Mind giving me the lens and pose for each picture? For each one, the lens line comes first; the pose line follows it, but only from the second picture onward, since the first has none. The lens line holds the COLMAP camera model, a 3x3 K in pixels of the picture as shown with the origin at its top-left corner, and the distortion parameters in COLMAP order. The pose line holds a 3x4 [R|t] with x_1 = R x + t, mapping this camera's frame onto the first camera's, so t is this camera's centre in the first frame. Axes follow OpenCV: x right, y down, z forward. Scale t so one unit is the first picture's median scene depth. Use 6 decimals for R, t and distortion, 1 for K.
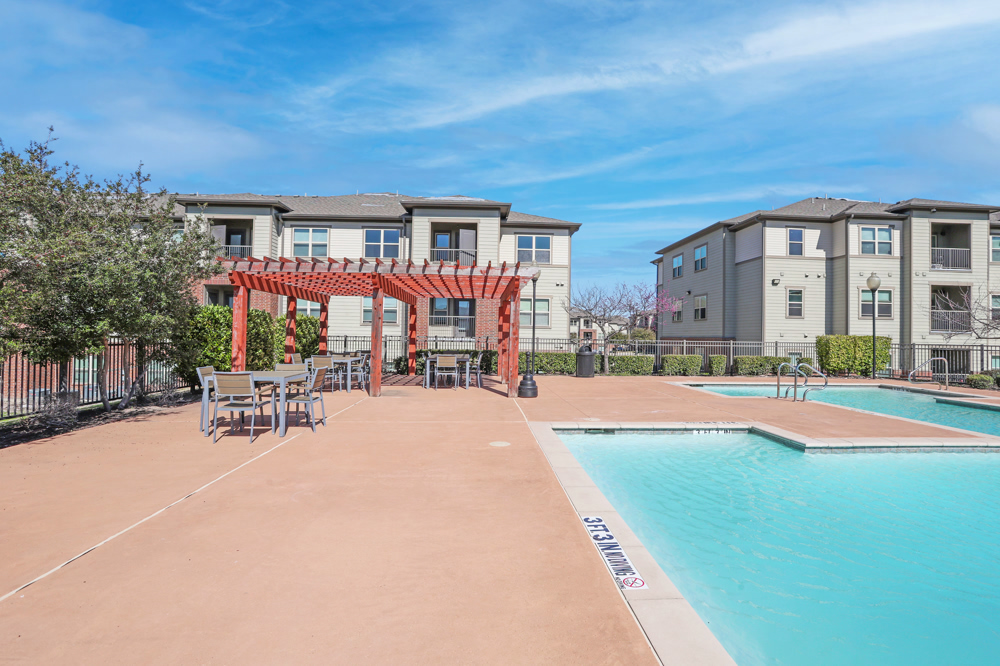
lens RADIAL K [[501.6, 0, 500.0], [0, 501.6, 333.0], [0, 0, 1]] dist [-0.046037, -0.000657]
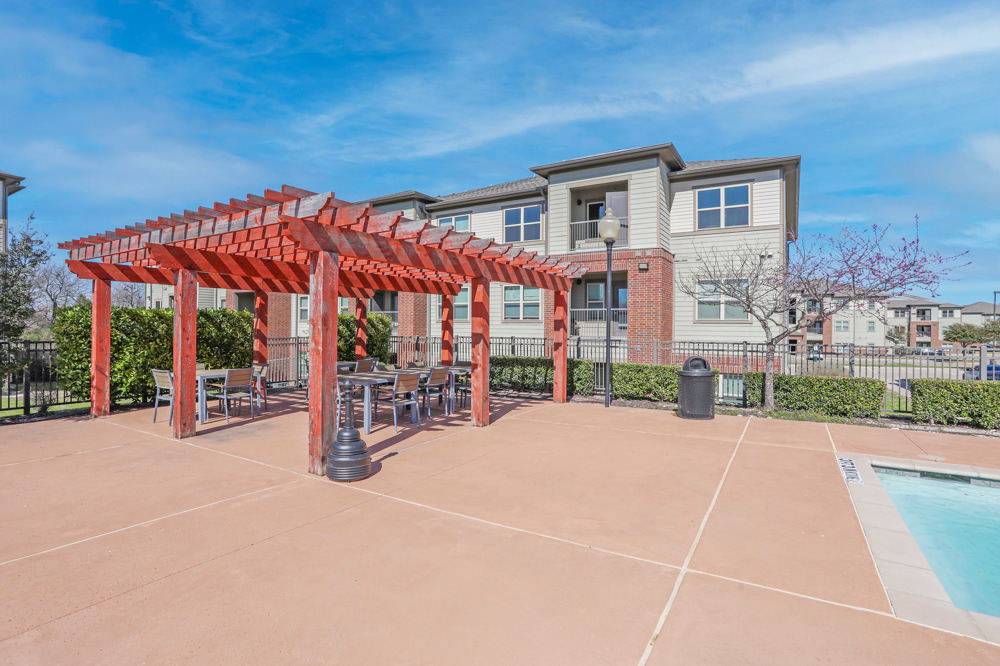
lens RADIAL K [[485.1, 0, 509.1], [0, 485.1, 327.3], [0, 0, 1]] dist [-0.038137, 0.000209]
pose [[0.839548, -0.007452, -0.543235, 0.184112], [0.006819, 0.999972, -0.003179, -0.004091], [0.543243, -0.001036, 0.839575, 0.307156]]
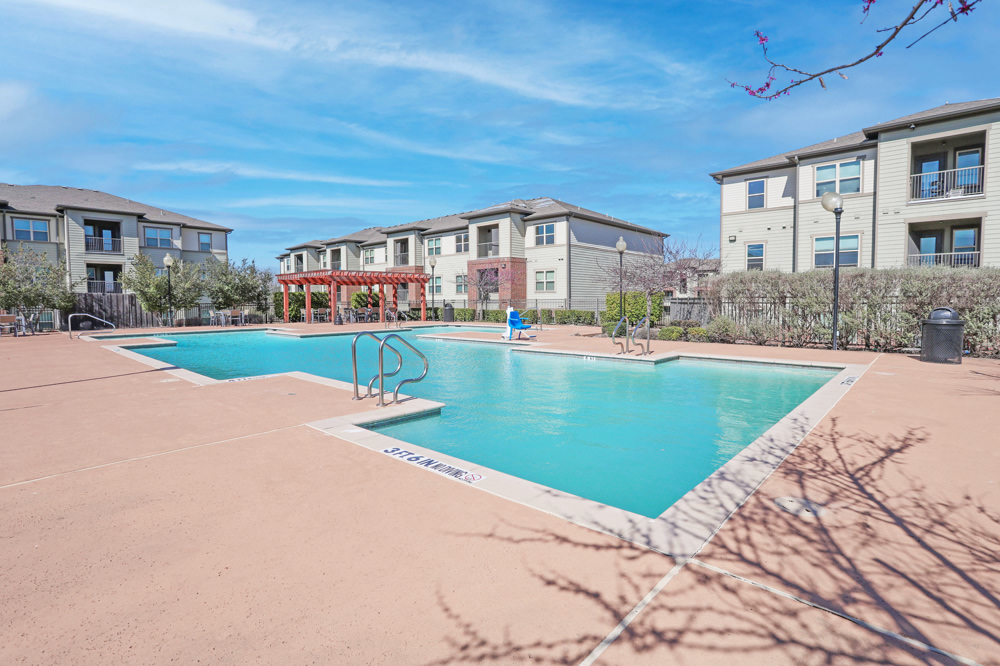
lens RADIAL K [[479.3, 0, 500.0], [0, 479.3, 333.0], [0, 0, 1]] dist [-0.036880, 0.000546]
pose [[0.709144, 0.026977, -0.704547, 0.942056], [0.022437, 0.997898, 0.060792, 0.019026], [0.704706, -0.058919, 0.707049, -0.022908]]
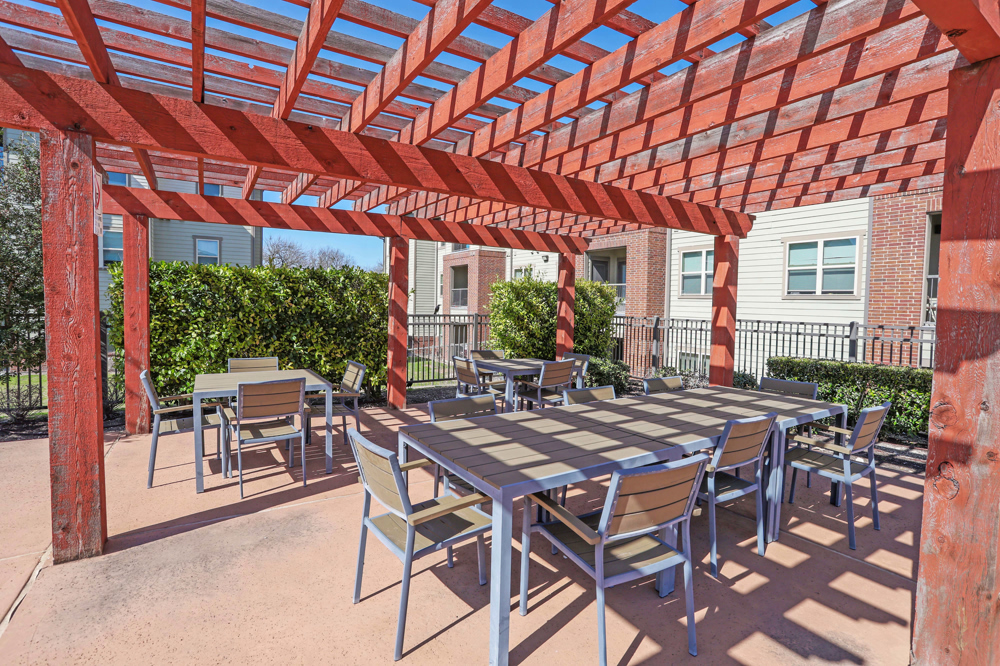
lens RADIAL K [[479.3, 0, 500.0], [0, 479.3, 333.0], [0, 0, 1]] dist [-0.036880, 0.000546]
pose [[0.491720, 0.048063, -0.869426, 0.027370], [-0.007783, 0.998678, 0.050806, -0.001196], [0.870719, -0.018215, 0.491444, 0.459602]]
